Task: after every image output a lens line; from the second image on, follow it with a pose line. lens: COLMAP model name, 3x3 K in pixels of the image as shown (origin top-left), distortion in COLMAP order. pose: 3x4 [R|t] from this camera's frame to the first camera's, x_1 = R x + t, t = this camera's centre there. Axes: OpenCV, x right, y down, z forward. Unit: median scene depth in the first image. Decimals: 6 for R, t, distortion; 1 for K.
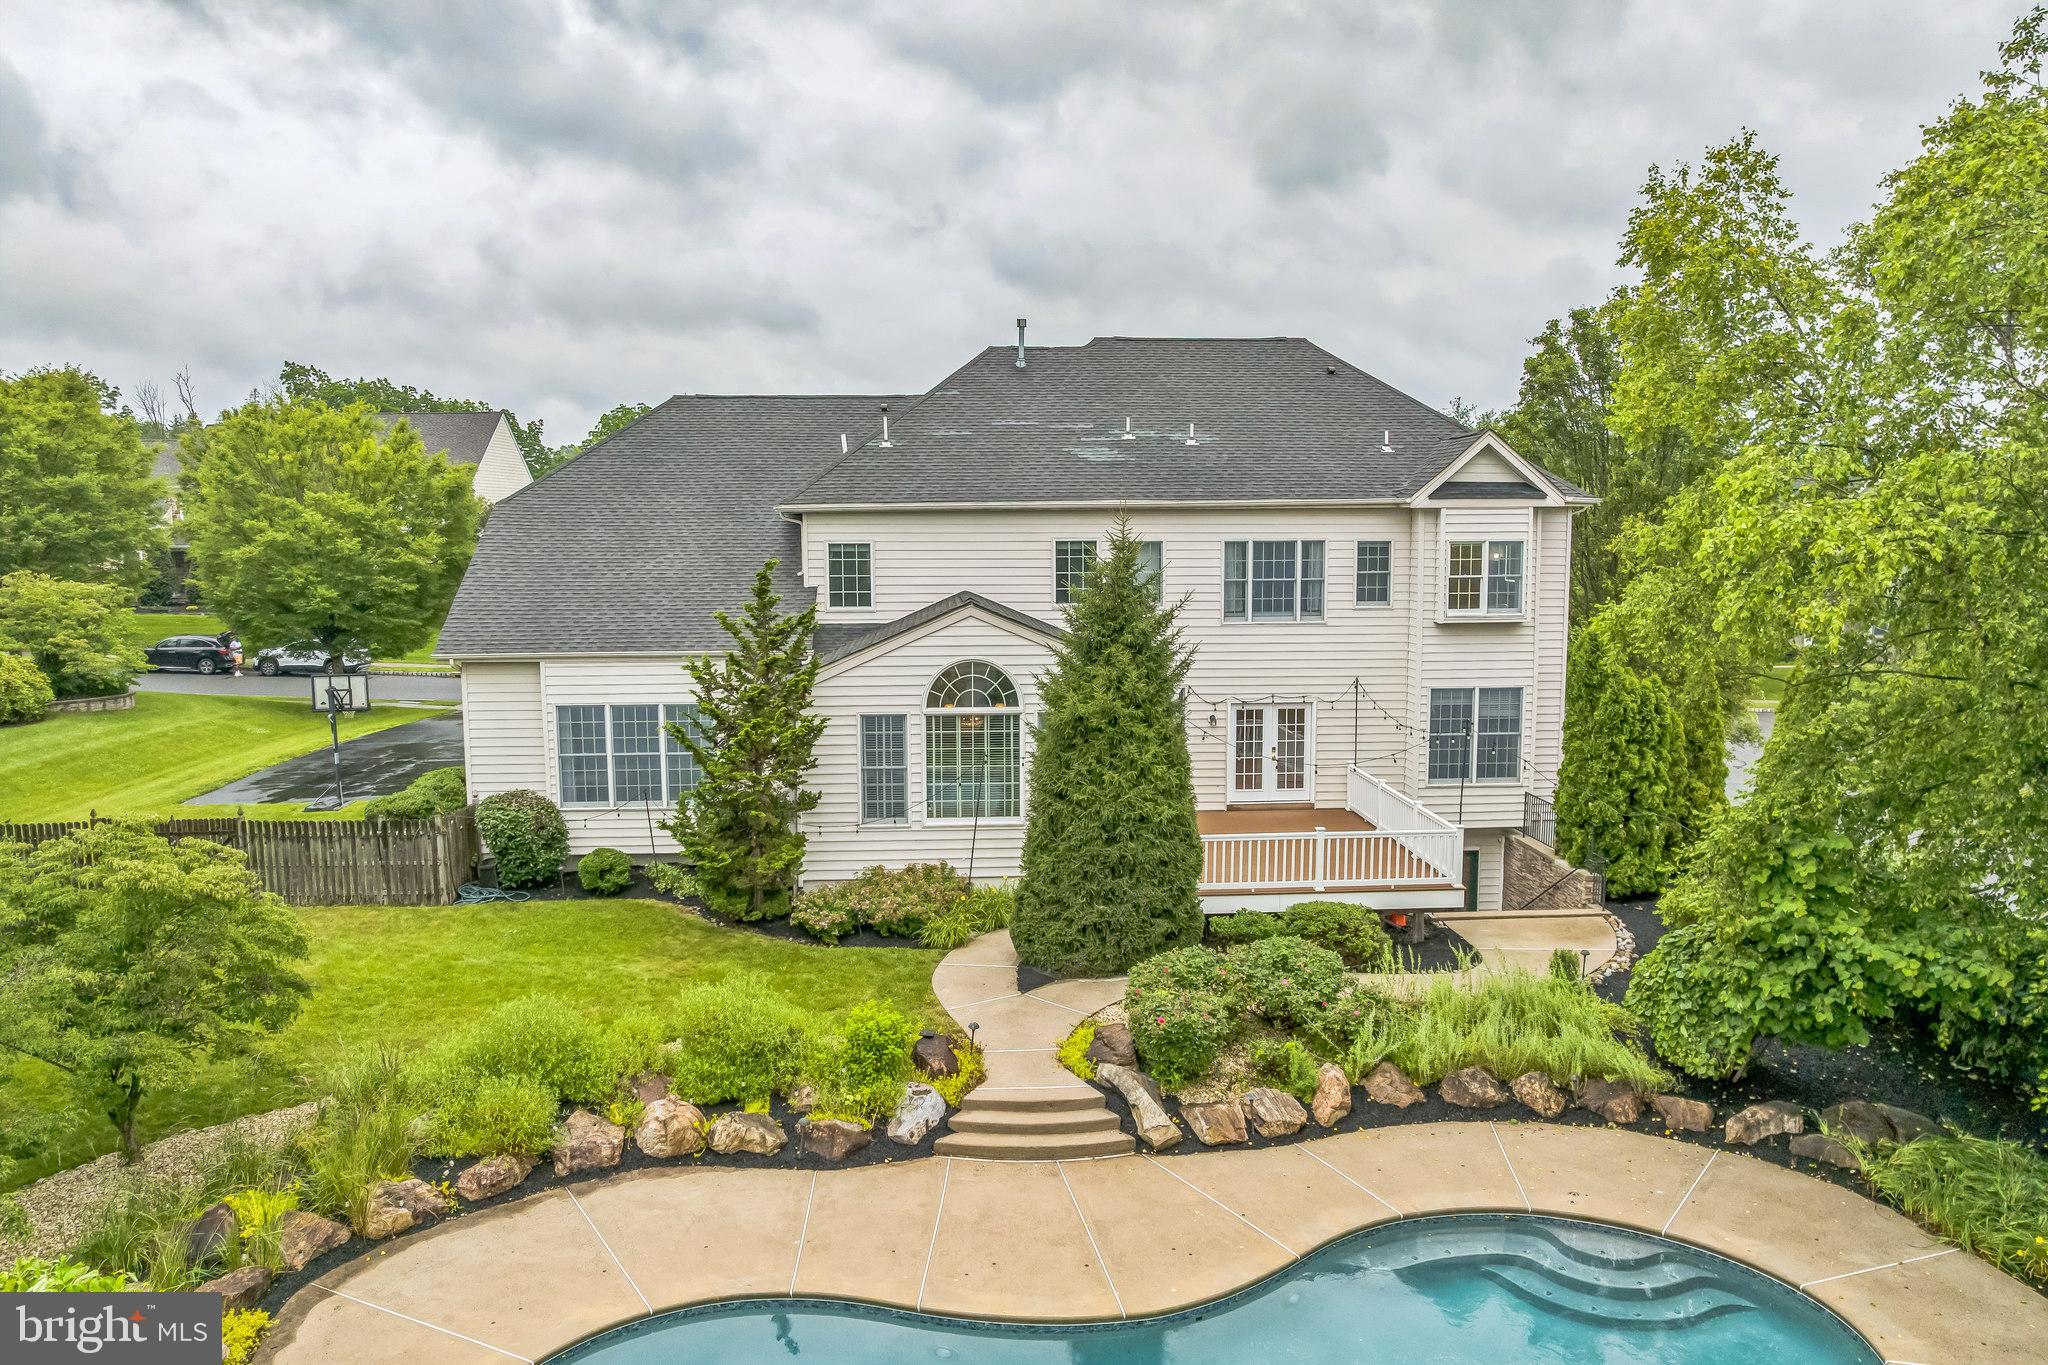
lens RADIAL K [[1430.2, 0, 1024.0], [0, 1430.2, 682.5], [0, 0, 1]] dist [-0.019178, -0.038122]
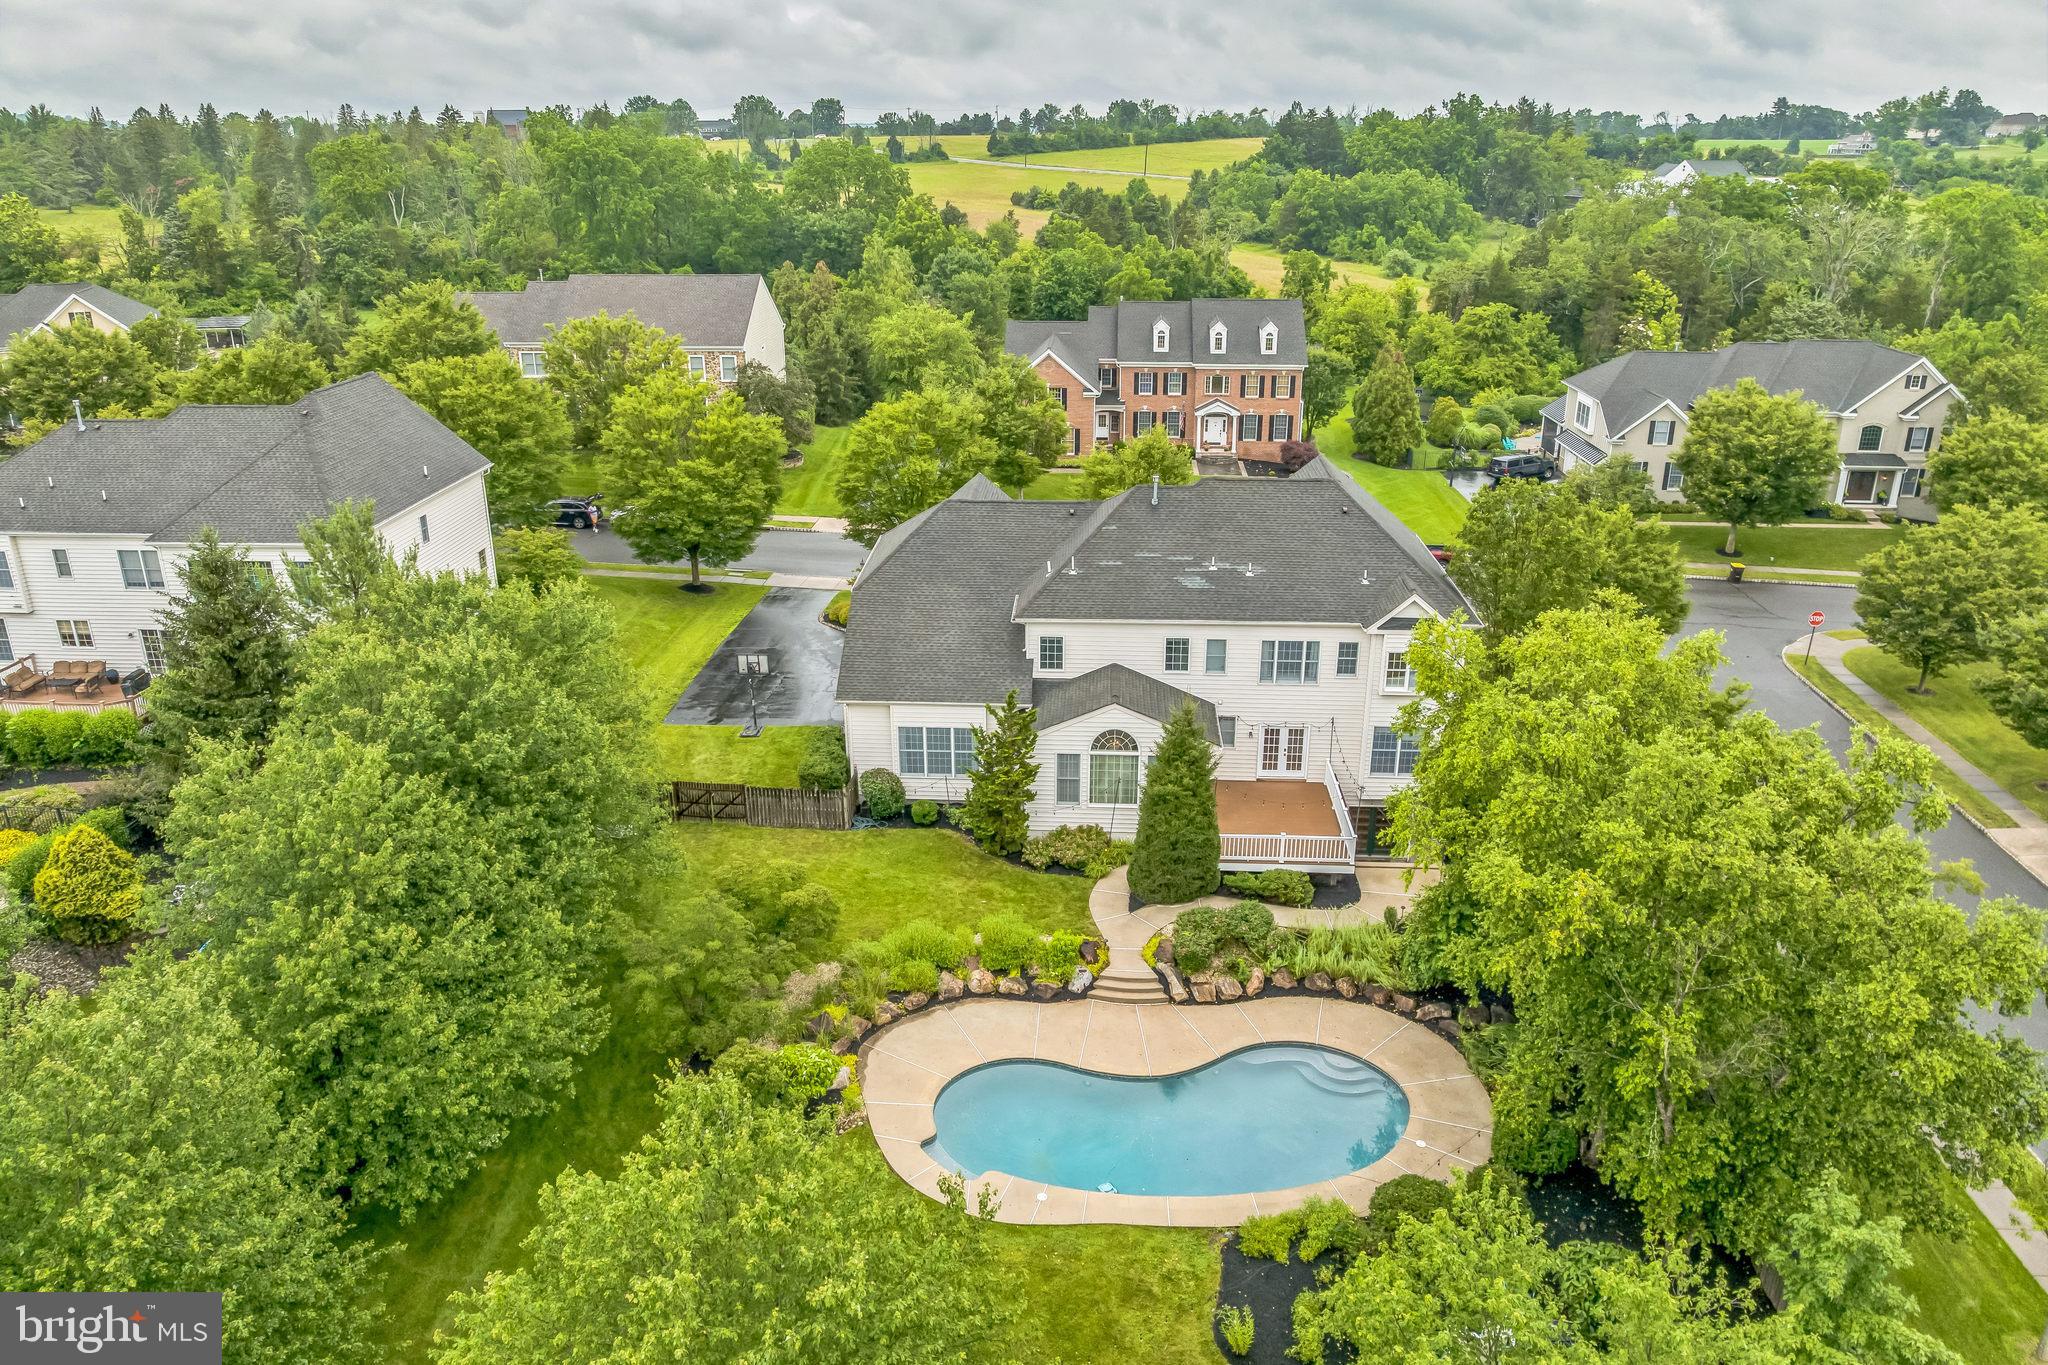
lens RADIAL K [[1430.2, 0, 1024.0], [0, 1430.2, 682.5], [0, 0, 1]] dist [-0.019178, -0.038122]
pose [[0.992579, 0.045337, -0.112834, 0.061745], [-0.015671, 0.967852, 0.251033, -0.606296], [0.120588, -0.247402, 0.961380, -0.932593]]
